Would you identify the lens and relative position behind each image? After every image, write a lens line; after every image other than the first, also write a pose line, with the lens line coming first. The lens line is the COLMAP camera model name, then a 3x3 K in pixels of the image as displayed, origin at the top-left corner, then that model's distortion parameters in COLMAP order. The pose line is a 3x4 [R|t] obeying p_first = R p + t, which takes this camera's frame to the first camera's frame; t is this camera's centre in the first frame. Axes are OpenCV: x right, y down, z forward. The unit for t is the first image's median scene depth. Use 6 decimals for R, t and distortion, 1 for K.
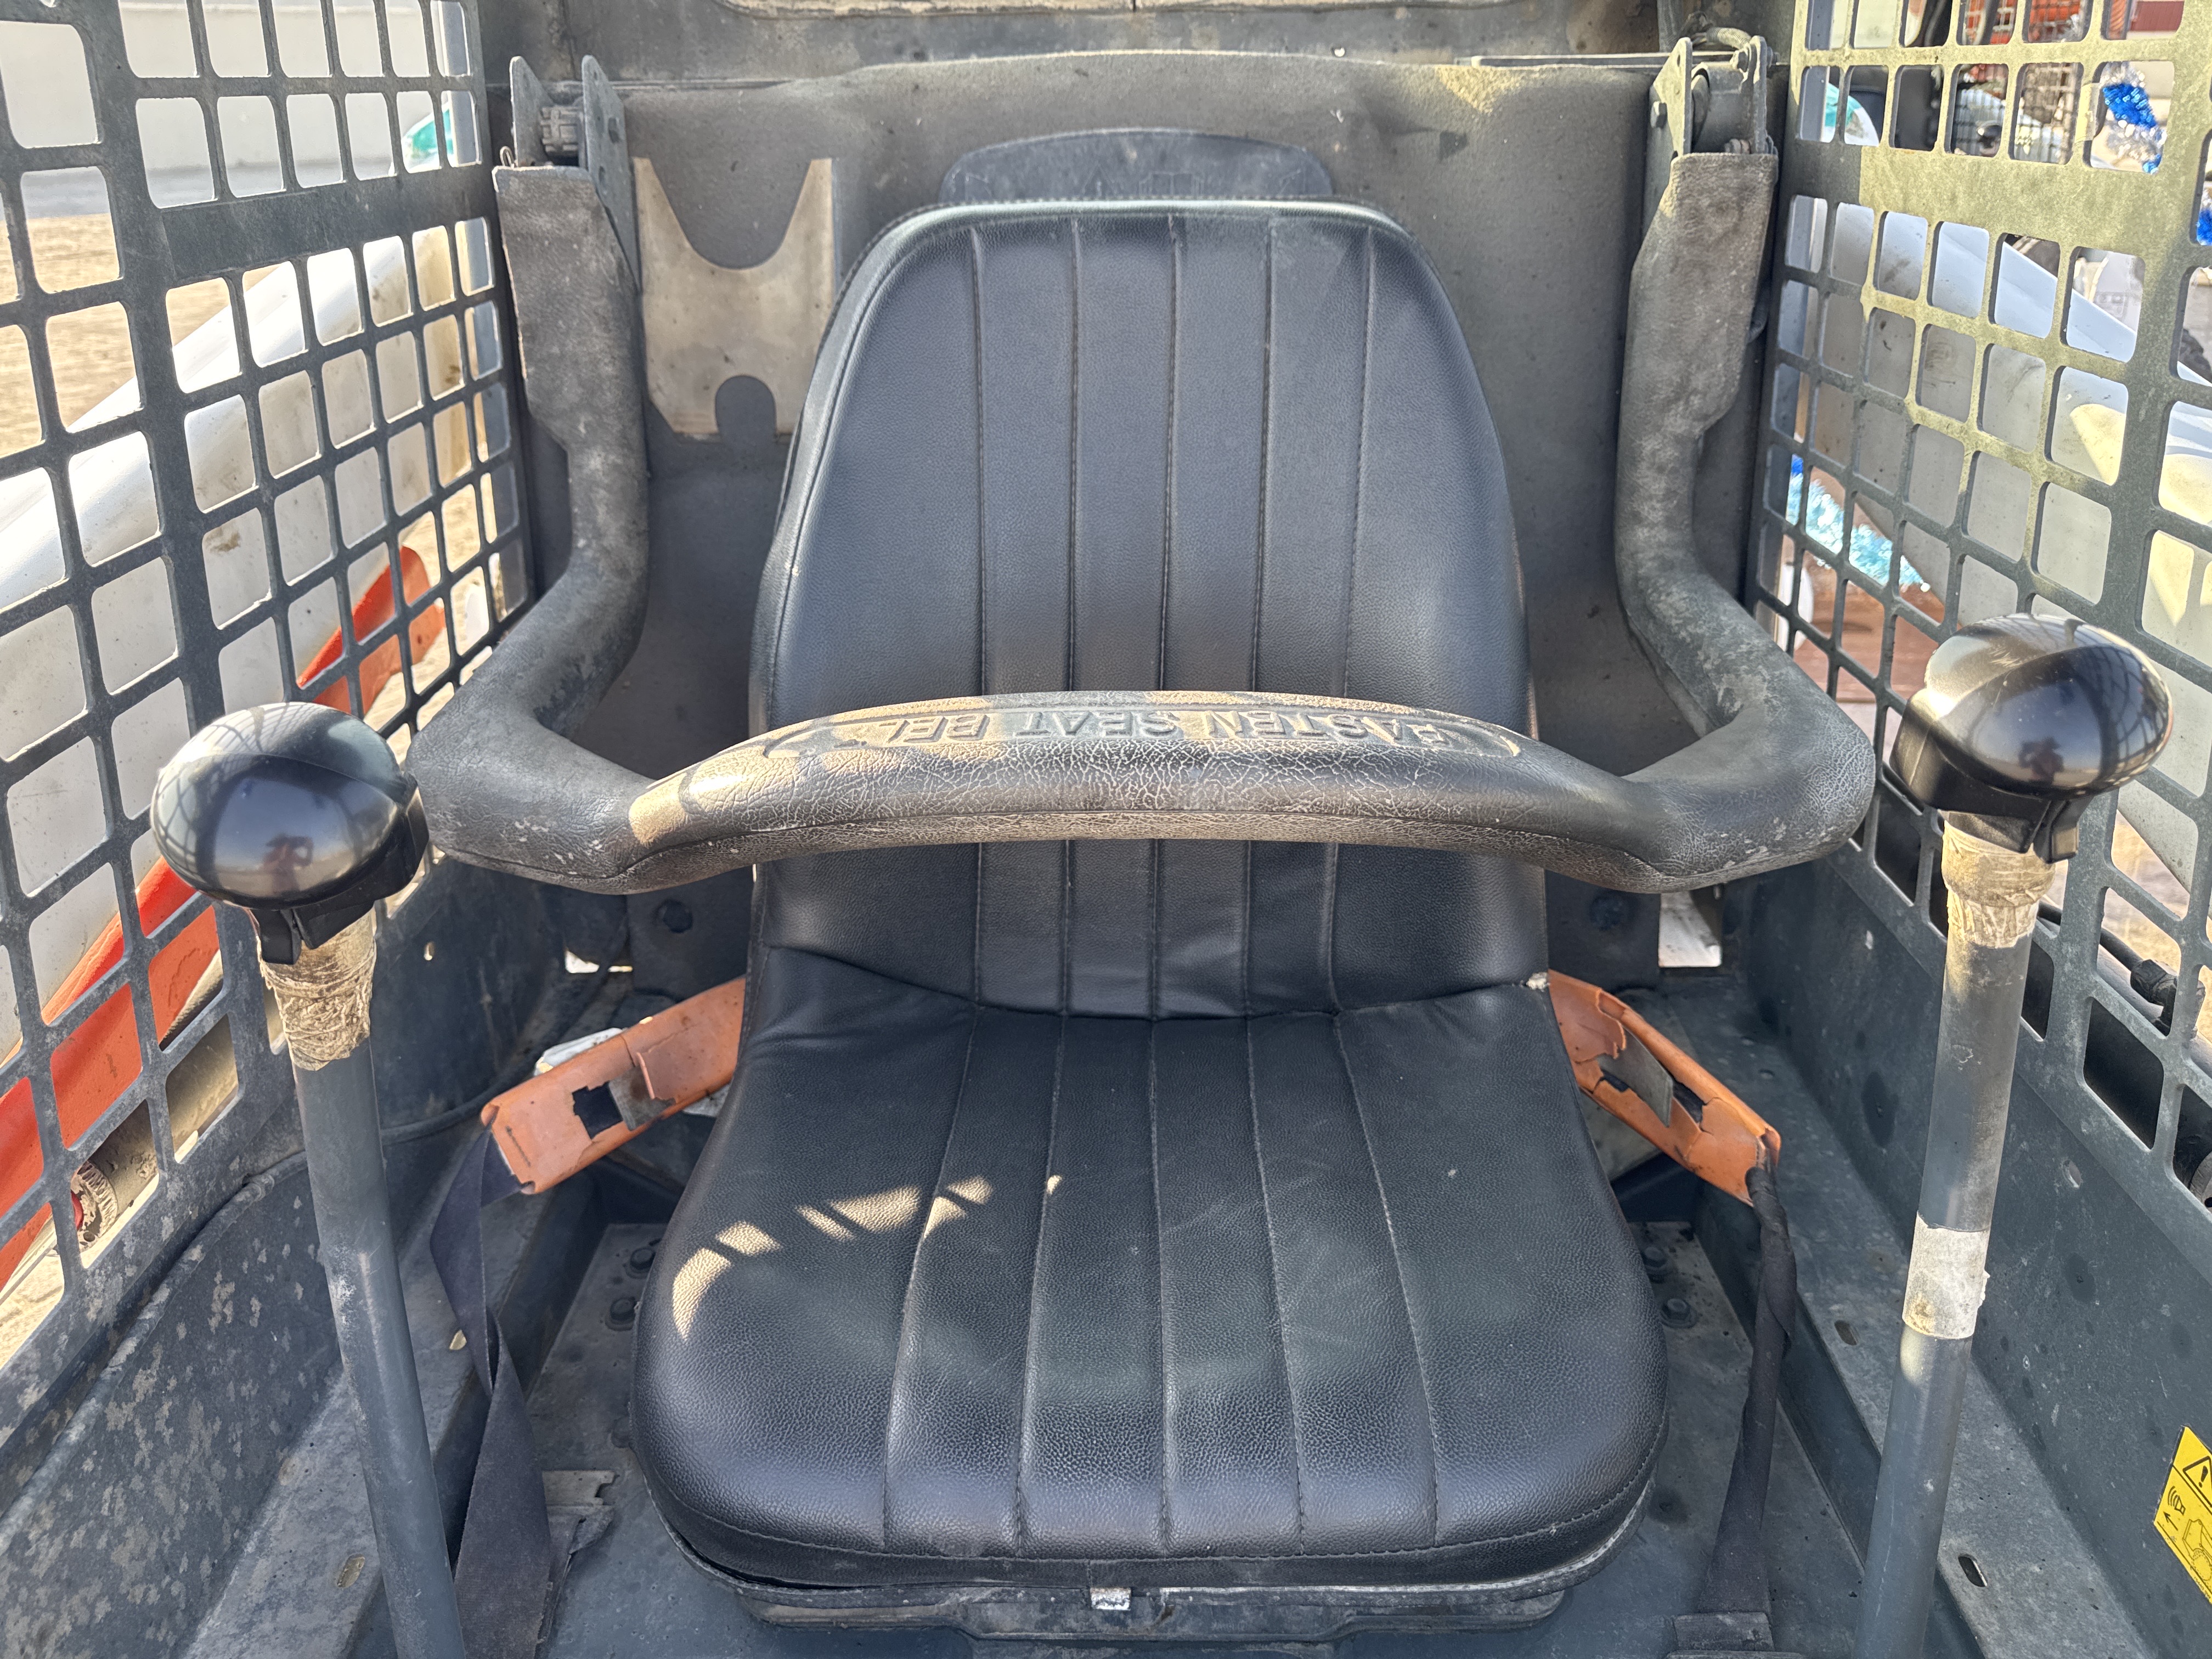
lens RADIAL K [[1567.9, 0, 1092.3], [0, 1567.9, 817.0], [0, 0, 1]] dist [-0.002784, -0.015596]
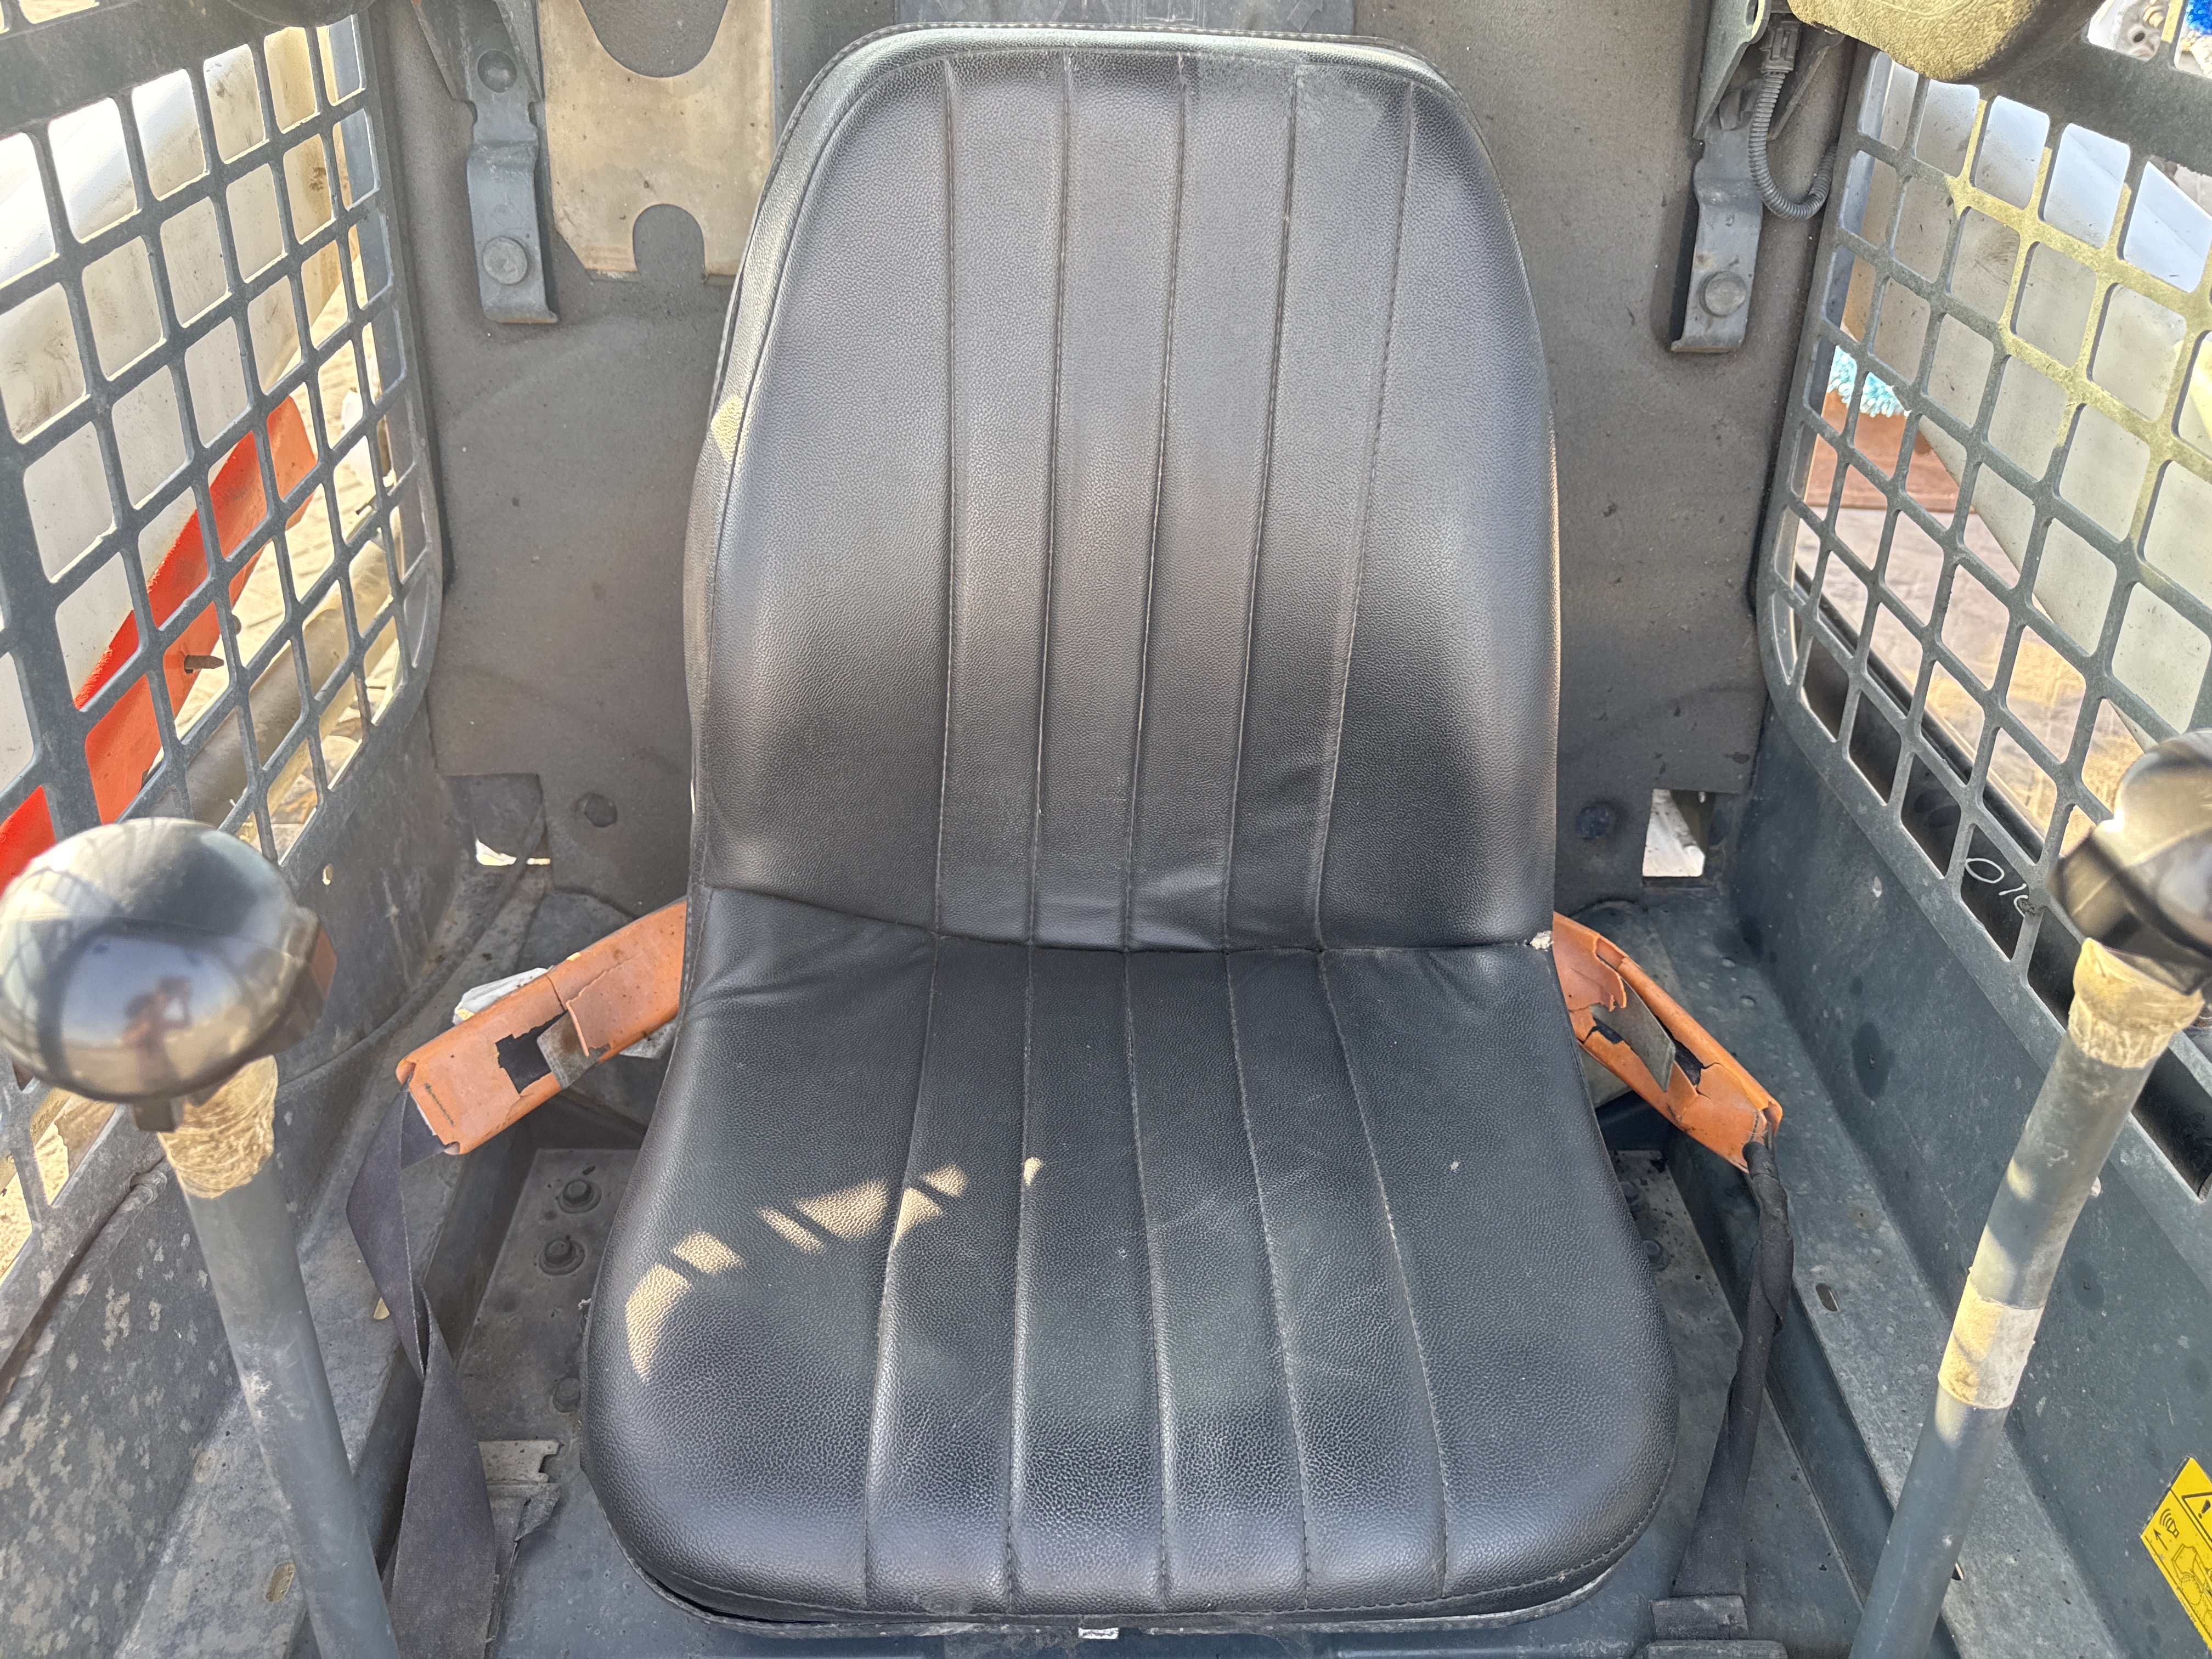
lens RADIAL K [[1567.9, 0, 1096.7], [0, 1567.9, 809.1], [0, 0, 1]] dist [-0.002784, -0.015596]
pose [[0.997704, 0.015231, 0.065995, -0.045915], [-0.025525, 0.987098, 0.158071, -0.114012], [-0.062736, -0.159393, 0.985220, 0.101596]]
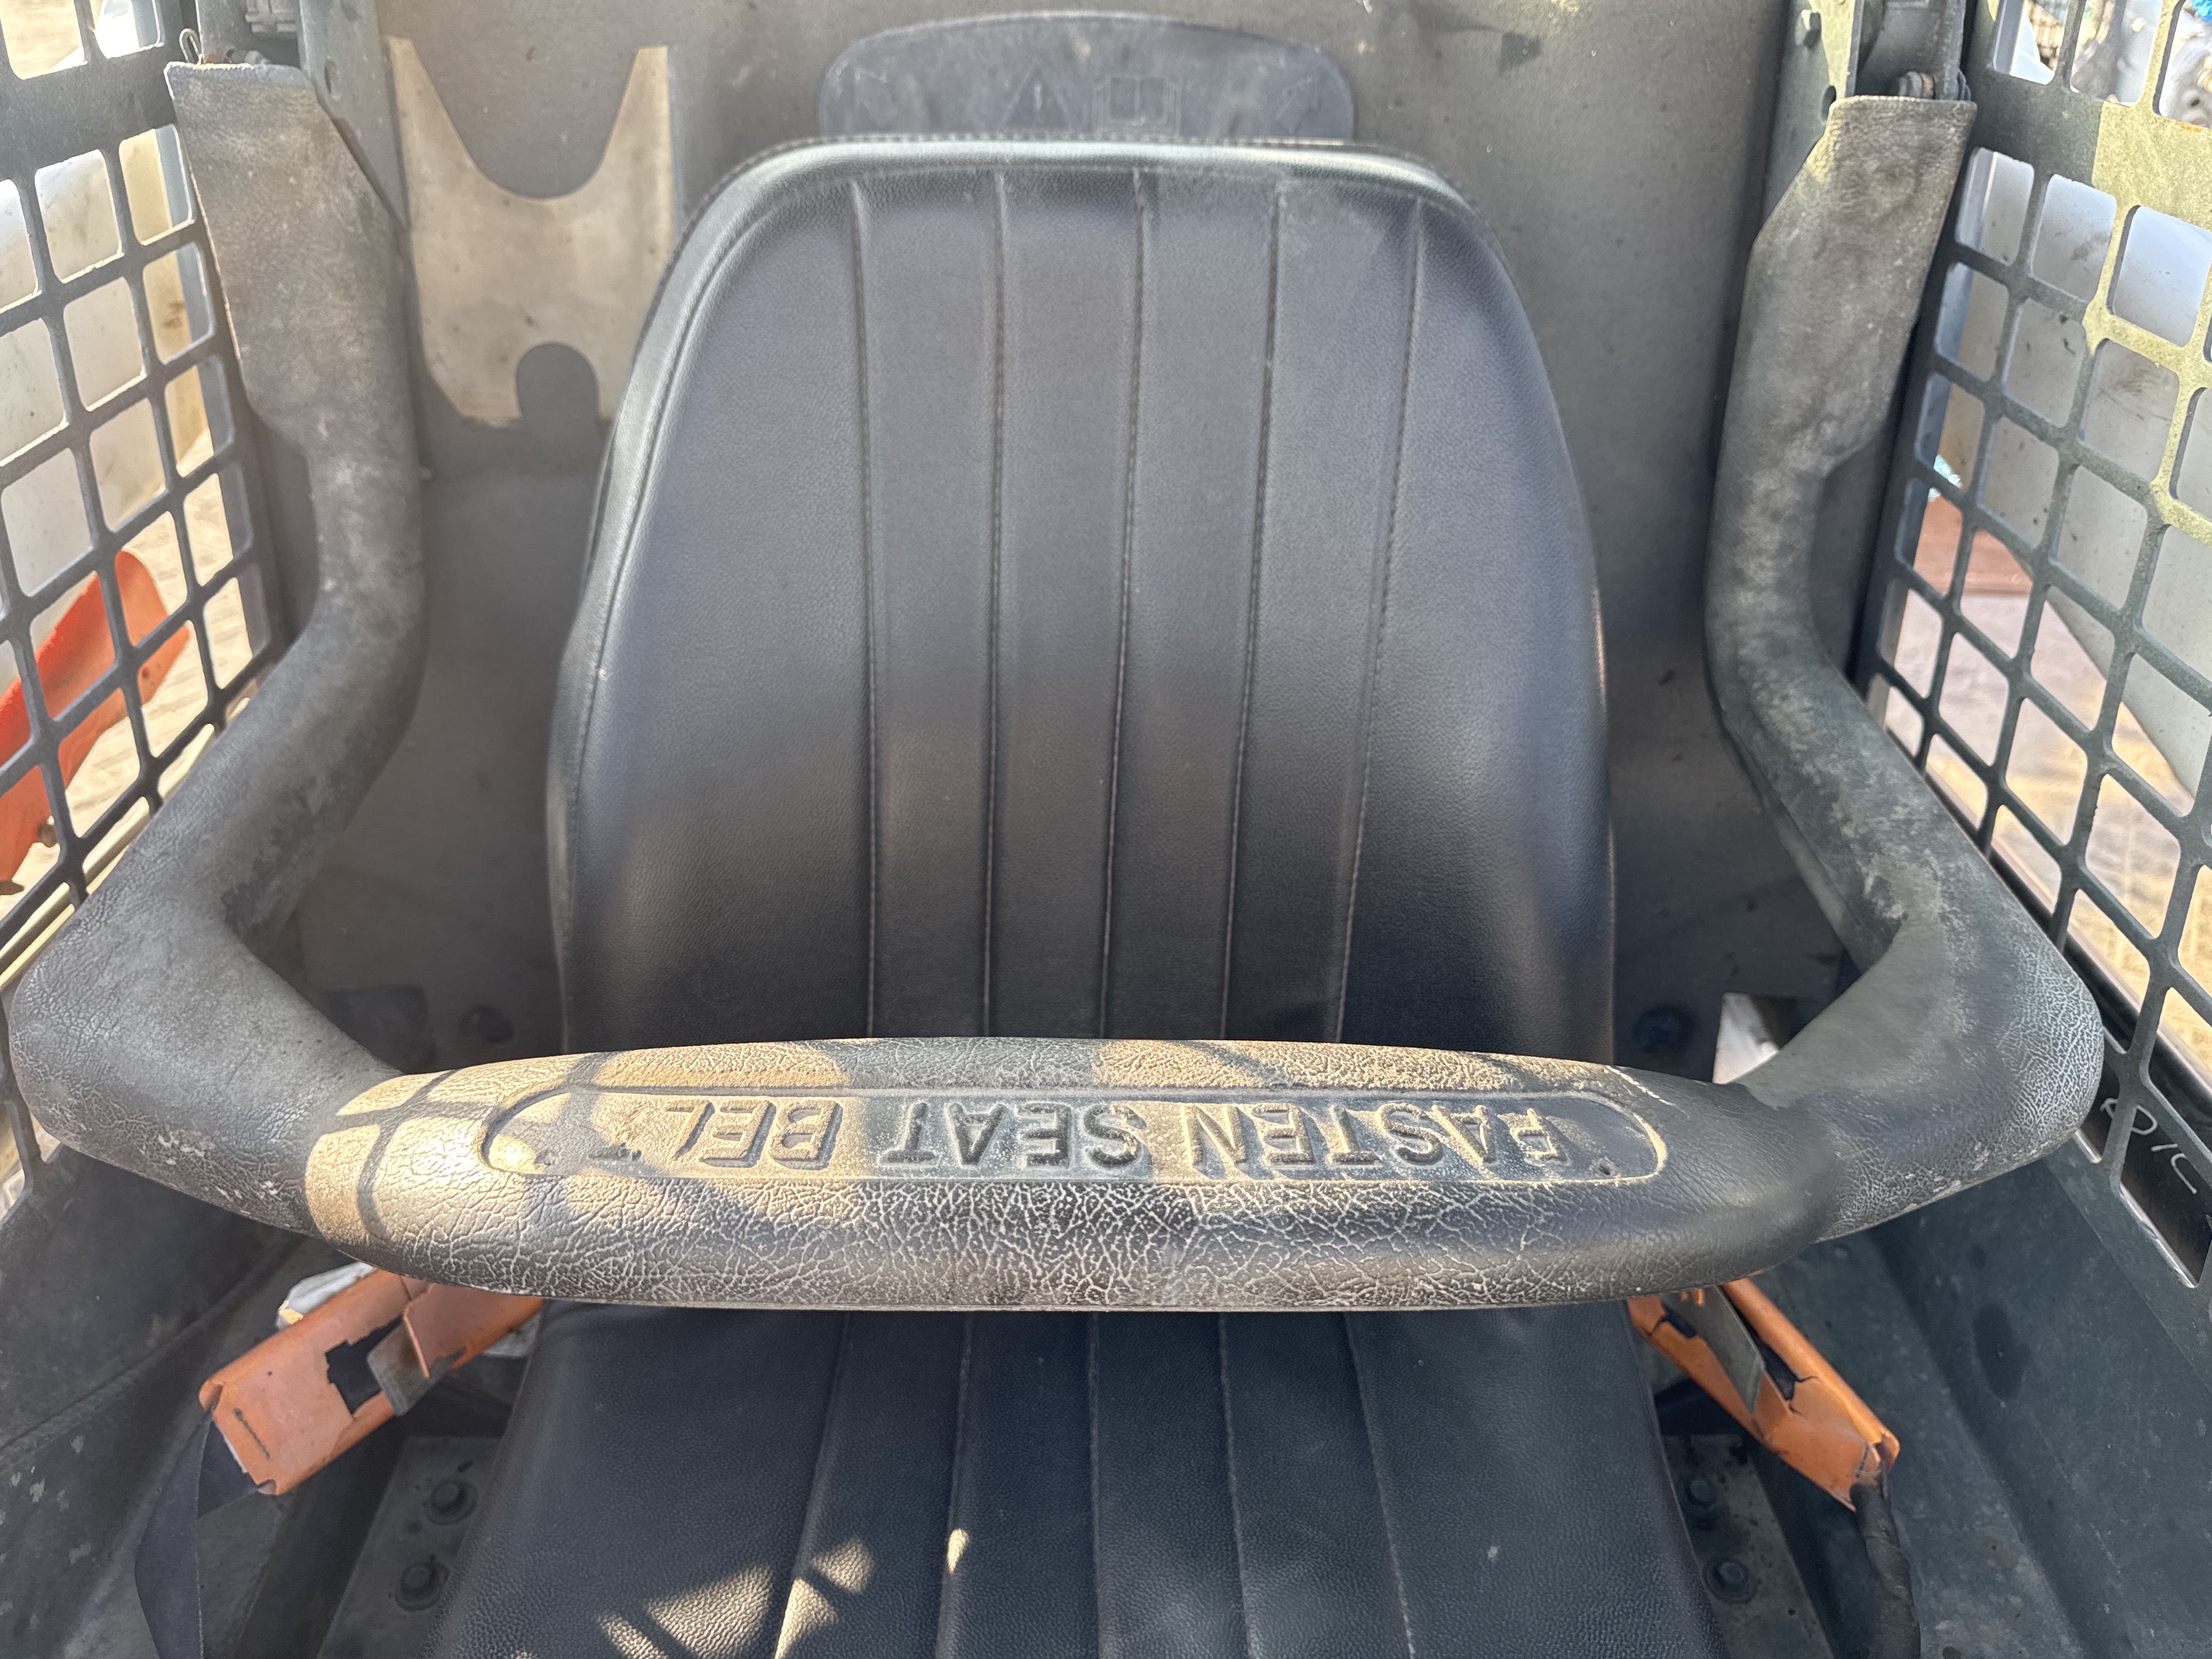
lens RADIAL K [[1567.9, 0, 1098.4], [0, 1567.9, 802.0], [0, 0, 1]] dist [-0.002784, -0.015596]
pose [[0.999049, 0.011584, 0.042025, 0.006360], [-0.016401, 0.993098, 0.116139, -0.185587], [-0.040389, -0.116718, 0.992344, 0.272351]]
